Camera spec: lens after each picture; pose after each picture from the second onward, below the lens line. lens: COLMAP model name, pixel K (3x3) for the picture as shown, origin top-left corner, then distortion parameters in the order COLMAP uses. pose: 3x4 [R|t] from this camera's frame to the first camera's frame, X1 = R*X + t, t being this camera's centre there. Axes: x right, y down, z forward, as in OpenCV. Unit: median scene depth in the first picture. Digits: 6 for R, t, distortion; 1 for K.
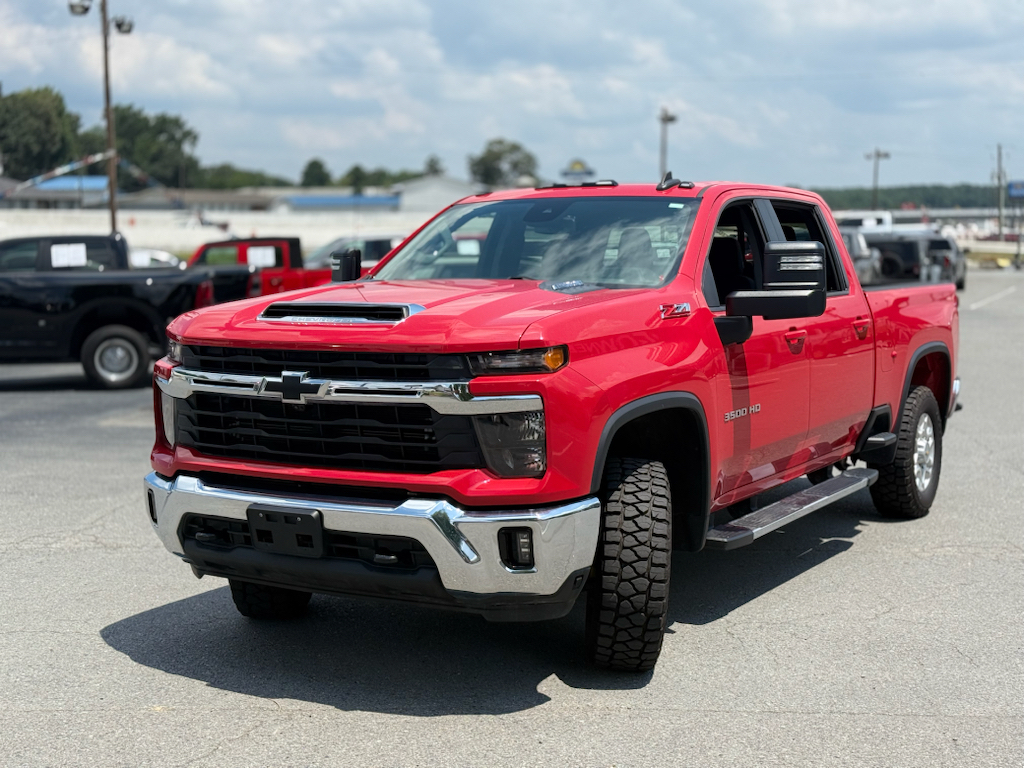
lens RADIAL K [[1417.7, 0, 512.0], [0, 1417.7, 384.0], [0, 0, 1]] dist [0.140355, -0.041923]
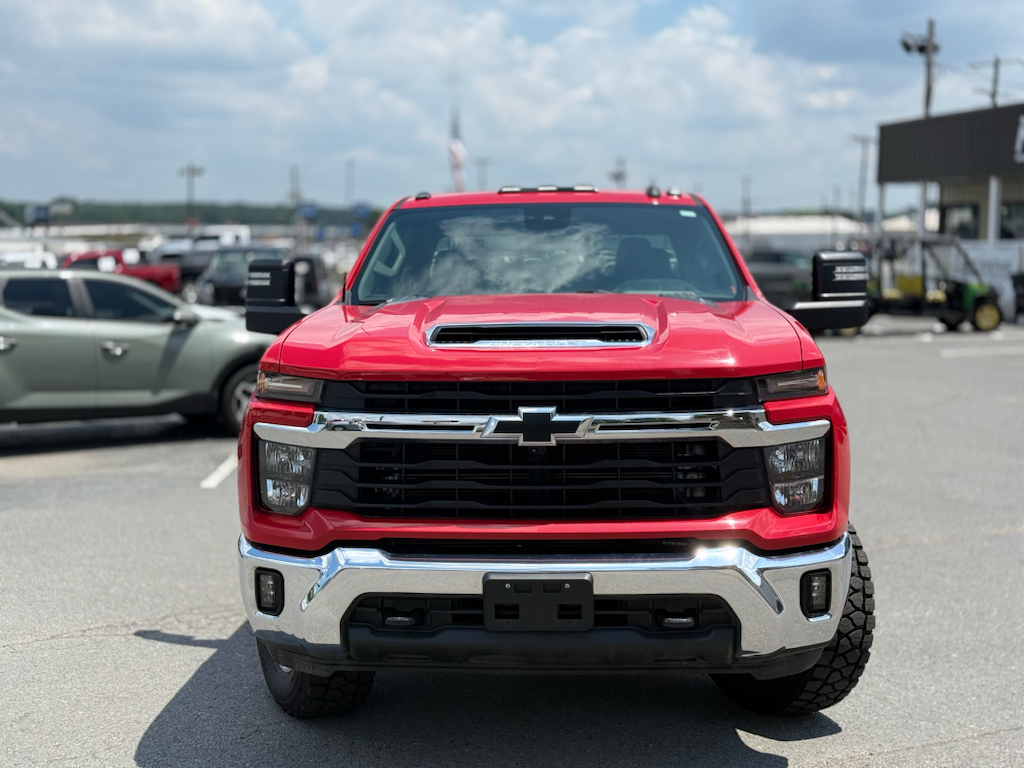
lens RADIAL K [[1417.7, 0, 512.0], [0, 1417.7, 384.0], [0, 0, 1]] dist [0.140355, -0.041923]
pose [[0.882125, -0.041671, 0.469169, -0.548934], [0.046735, 0.998907, 0.000851, -0.023560], [-0.468691, 0.021176, 0.883108, 0.281490]]
